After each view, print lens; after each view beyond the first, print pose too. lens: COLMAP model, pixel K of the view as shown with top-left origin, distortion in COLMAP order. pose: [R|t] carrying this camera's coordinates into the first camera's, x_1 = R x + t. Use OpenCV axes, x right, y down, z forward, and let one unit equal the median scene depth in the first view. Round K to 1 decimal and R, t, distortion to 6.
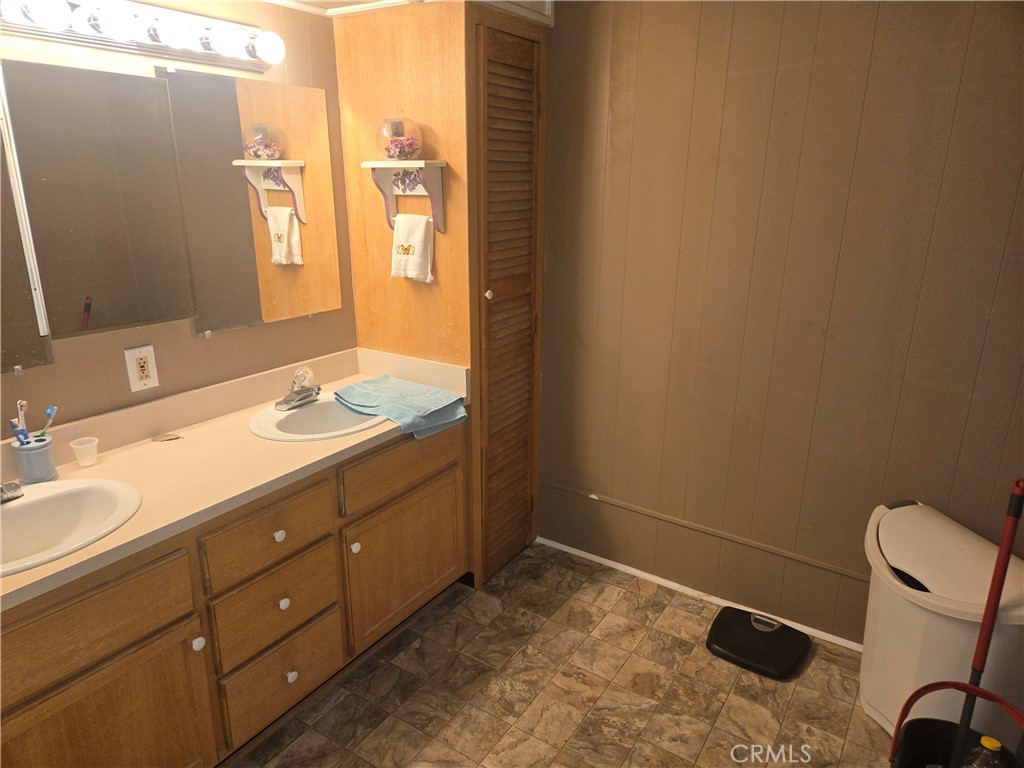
lens RADIAL K [[679.0, 0, 515.3], [0, 679.0, 384.7], [0, 0, 1]] dist [0.063238, -0.046860]
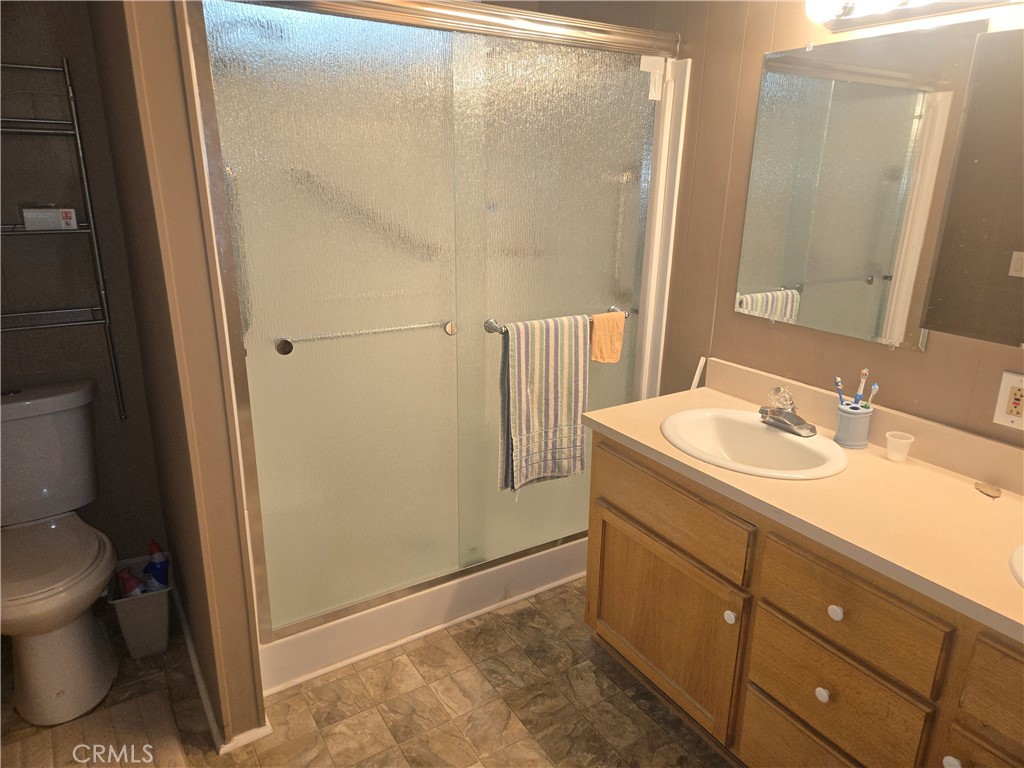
lens RADIAL K [[679.0, 0, 517.3], [0, 679.0, 378.6], [0, 0, 1]] dist [0.063238, -0.046860]
pose [[-0.396753, 0.252785, -0.882432, 0.435281], [-0.289096, 0.878000, 0.381497, -0.210624], [0.871212, 0.406467, -0.275270, 0.813341]]
